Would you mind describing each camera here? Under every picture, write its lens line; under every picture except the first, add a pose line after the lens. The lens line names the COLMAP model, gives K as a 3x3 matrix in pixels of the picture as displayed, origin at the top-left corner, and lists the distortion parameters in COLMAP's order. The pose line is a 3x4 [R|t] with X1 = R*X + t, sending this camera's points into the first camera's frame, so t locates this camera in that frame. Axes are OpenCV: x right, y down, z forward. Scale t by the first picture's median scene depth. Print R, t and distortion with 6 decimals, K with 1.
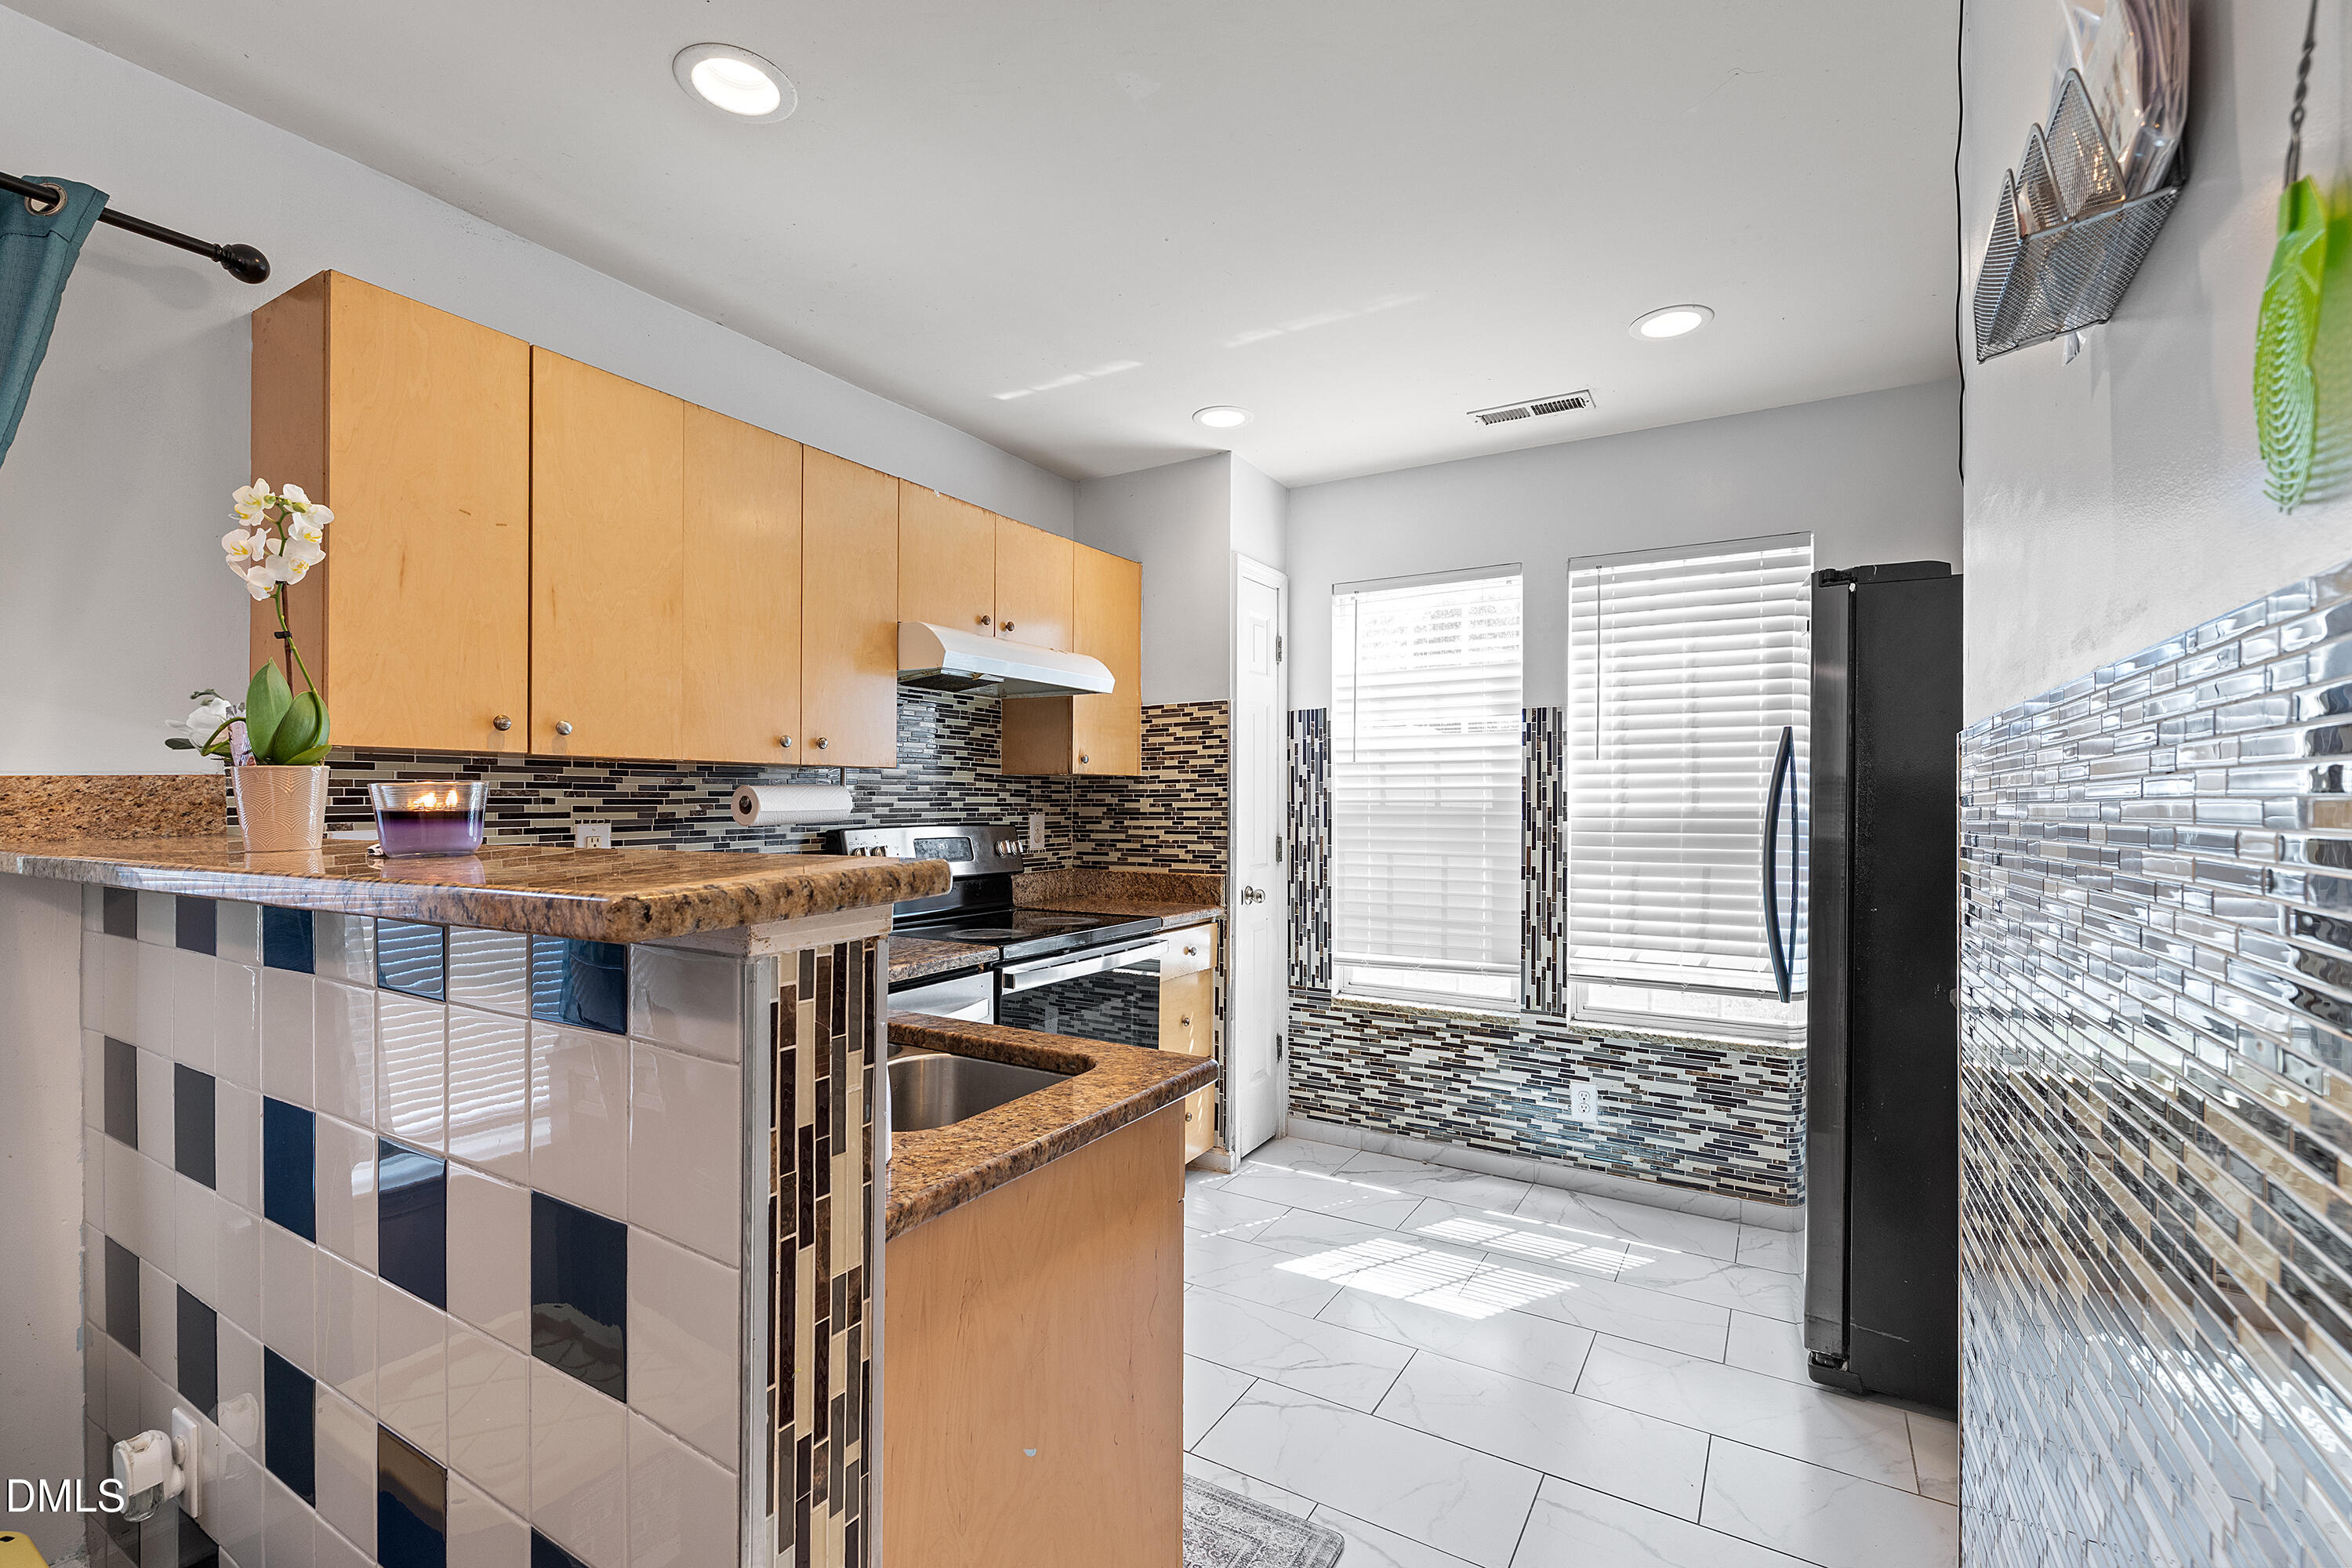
lens RADIAL K [[1031.0, 0, 1183.5], [0, 1031.0, 794.6], [0, 0, 1]] dist [-0.002882, 0.001312]
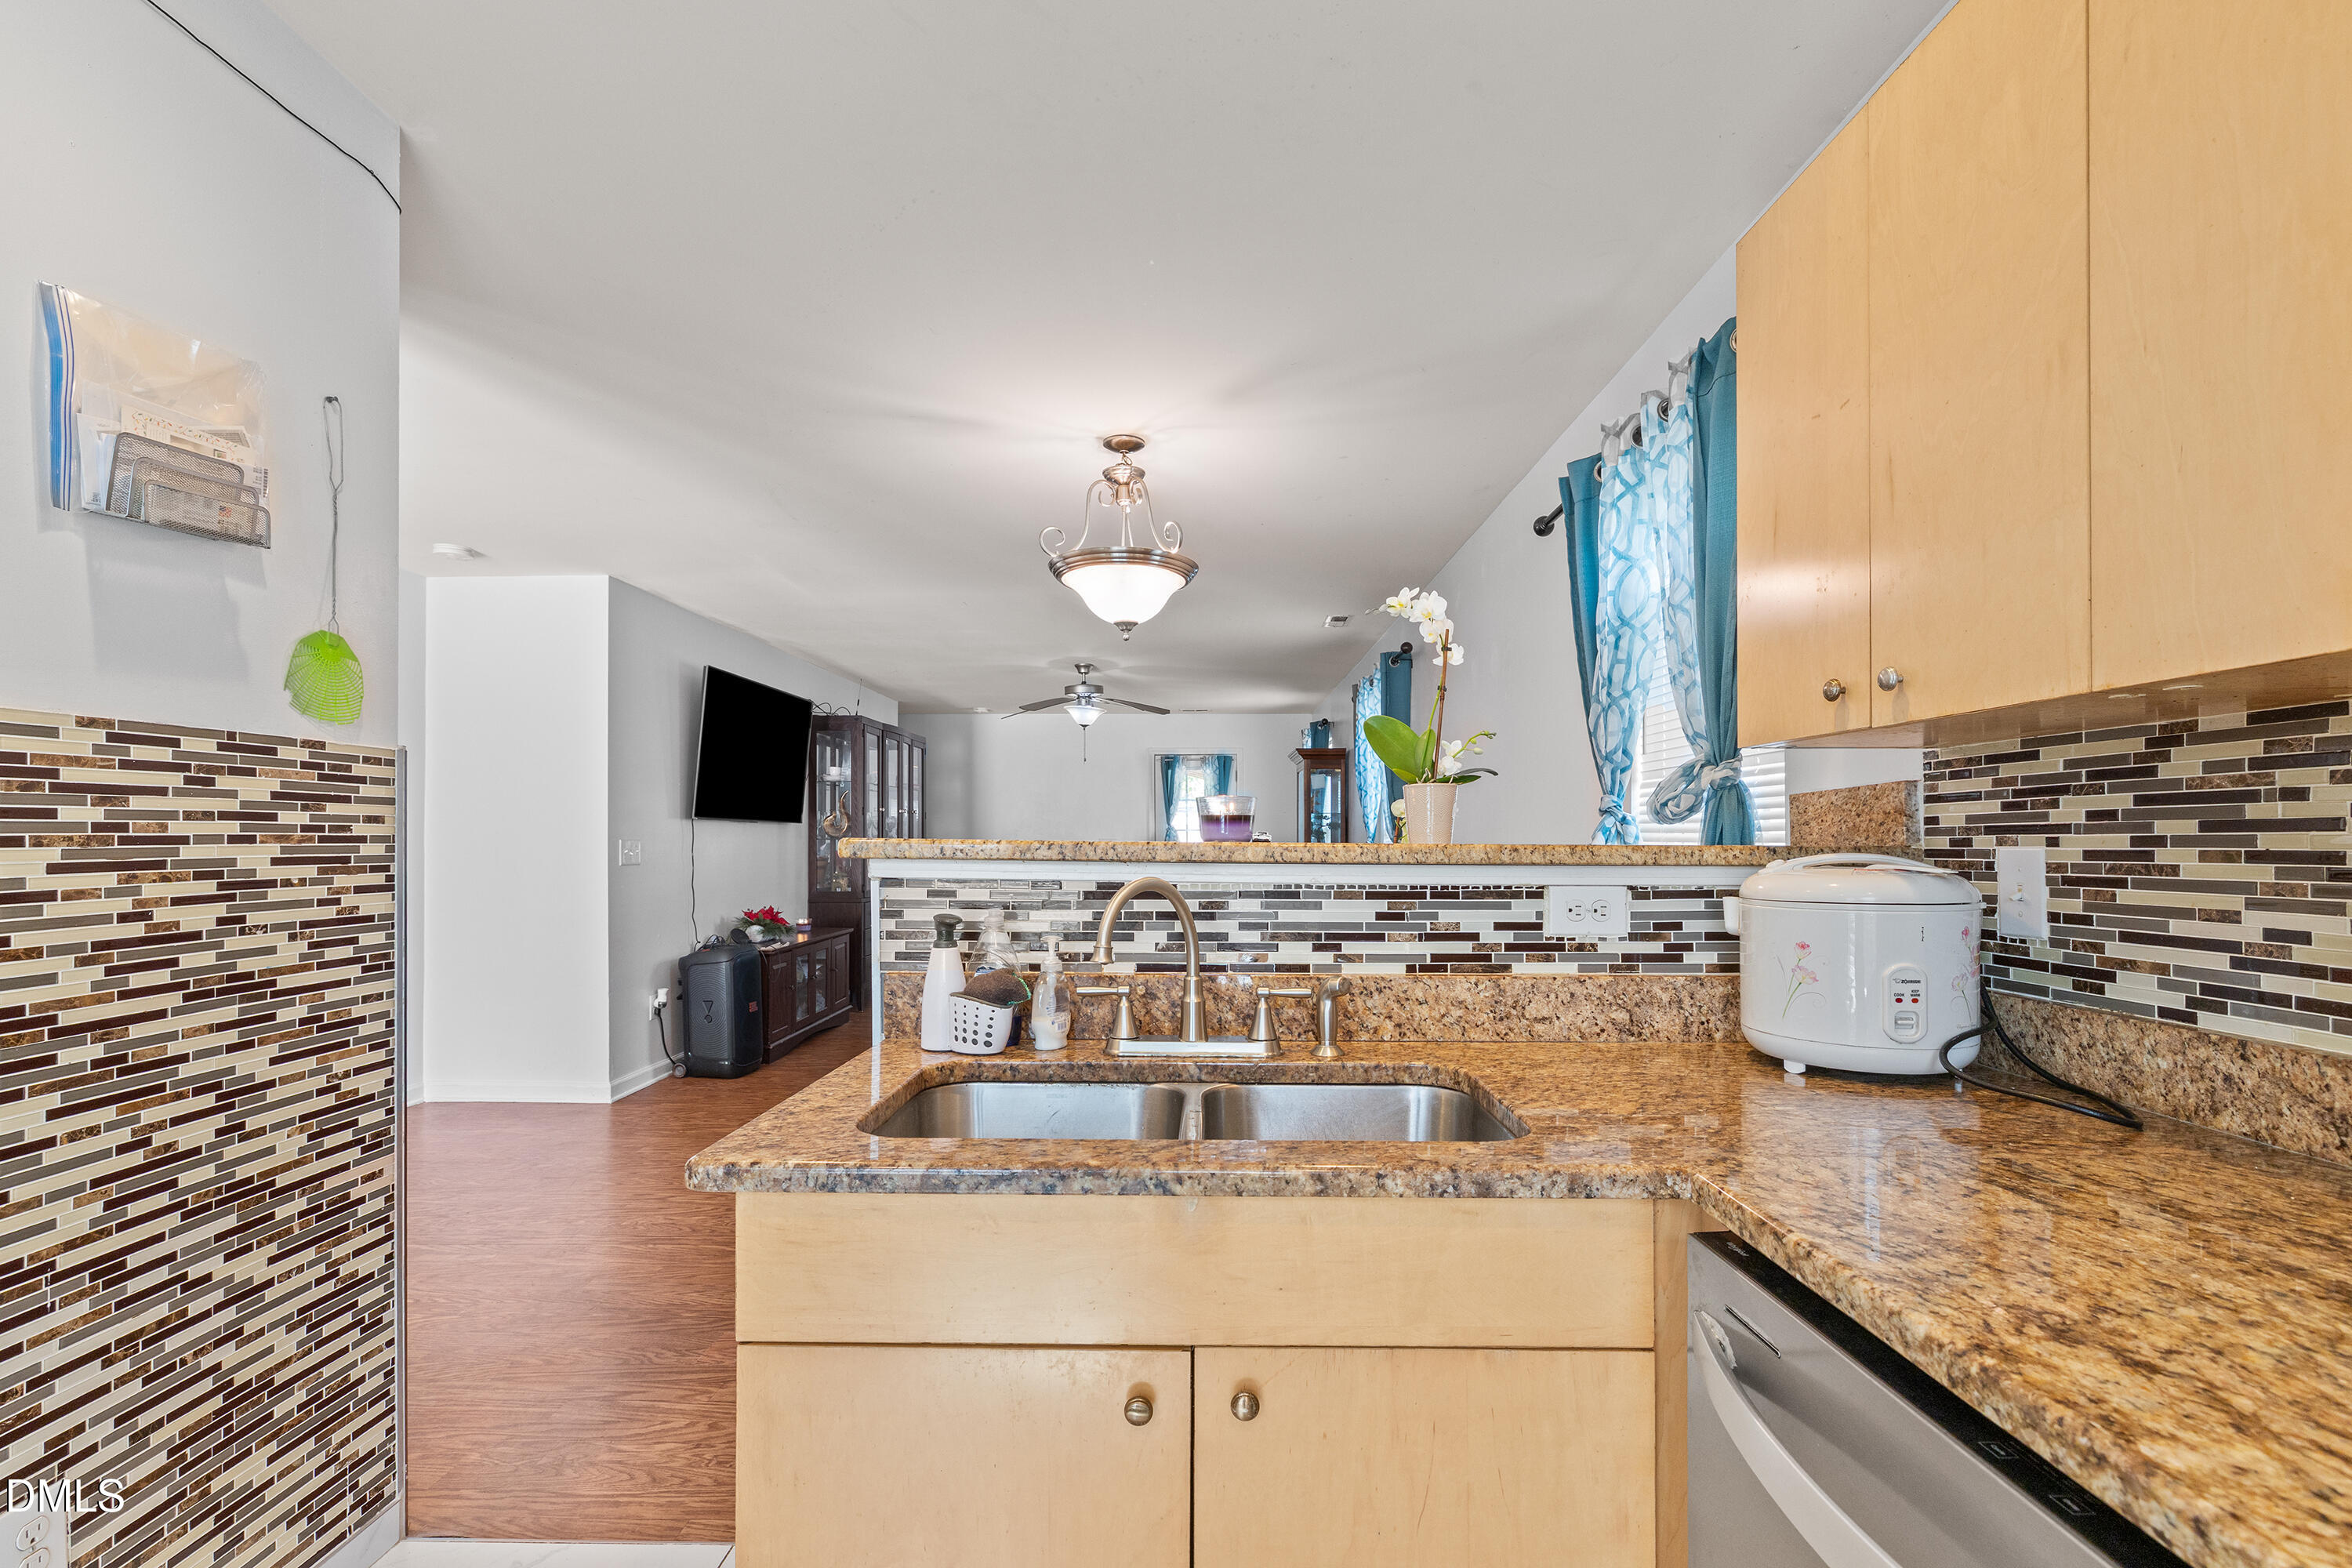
lens RADIAL K [[1031.0, 0, 1201.5], [0, 1031.0, 834.7], [0, 0, 1]] dist [-0.002882, 0.001312]
pose [[-0.862368, -0.005122, -0.506256, 0.044153], [-0.000563, 0.999958, -0.009158, 0.024436], [0.506282, -0.007612, -0.862334, 0.958112]]
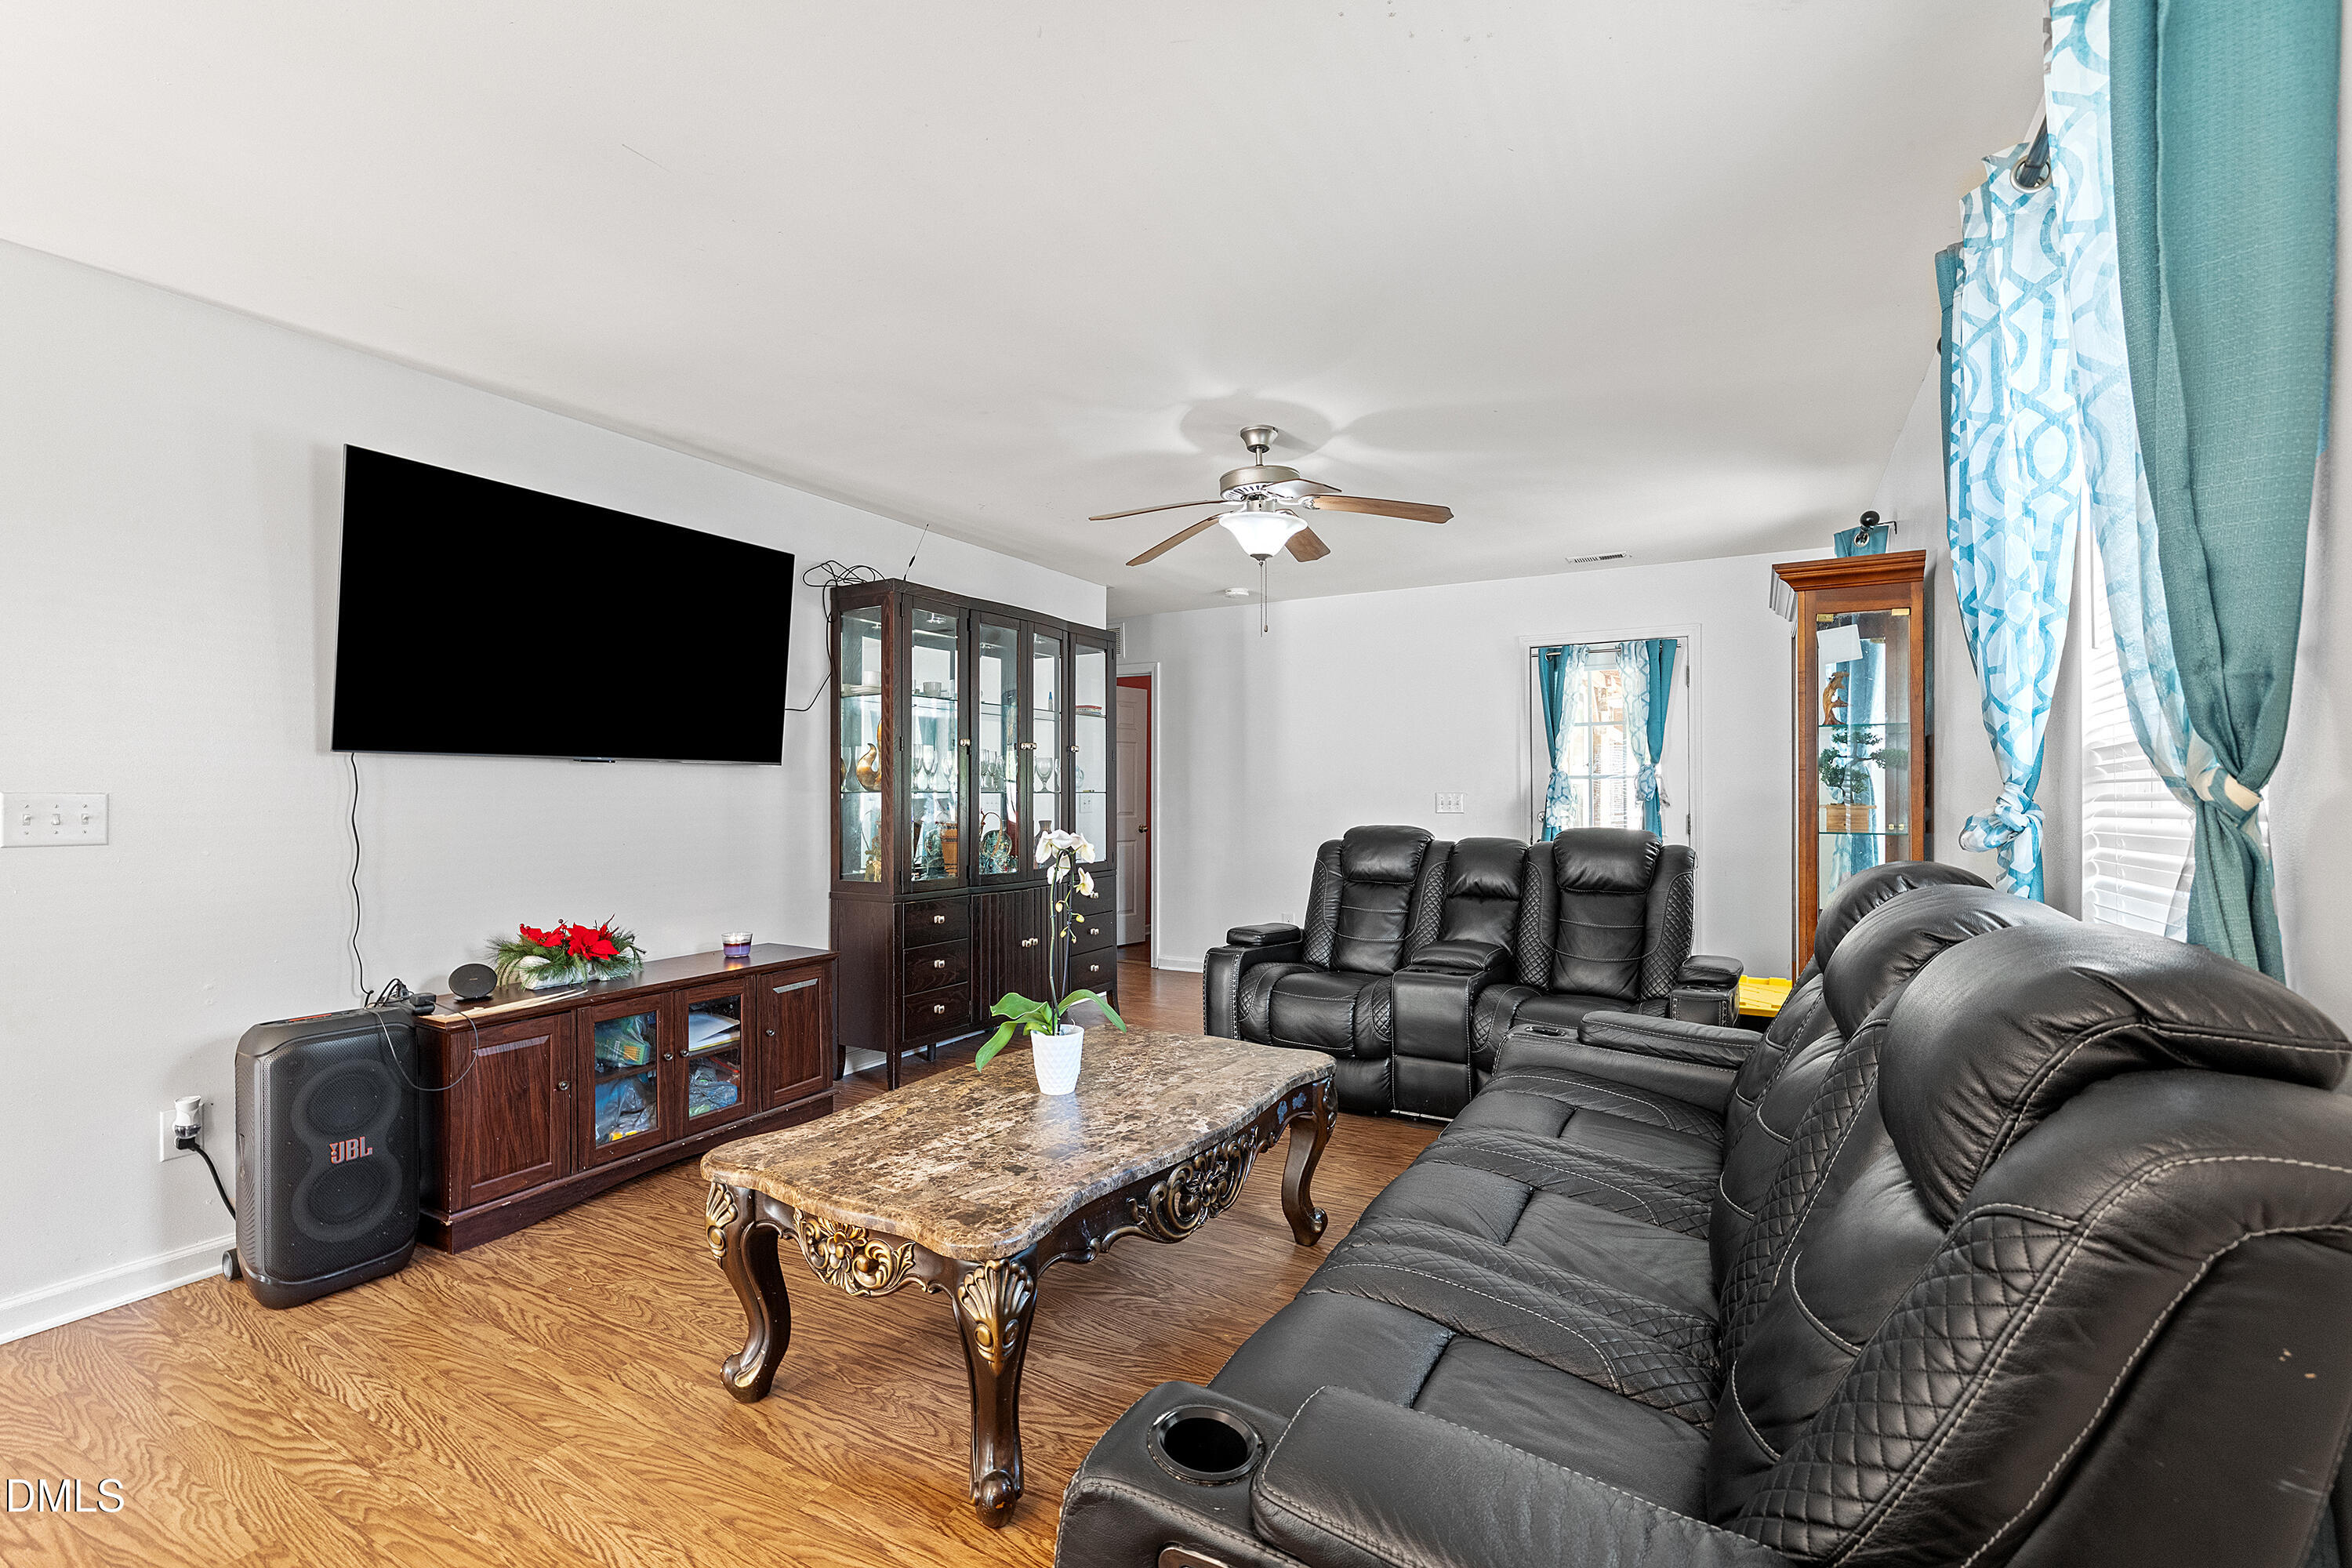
lens RADIAL K [[1031.0, 0, 1176.9], [0, 1031.0, 794.7], [0, 0, 1]] dist [-0.002882, 0.001312]
pose [[-0.999662, -0.002164, -0.025897, -0.945242], [-0.002048, 0.999988, -0.004504, 0.021990], [0.025906, -0.004449, -0.999654, -0.257070]]
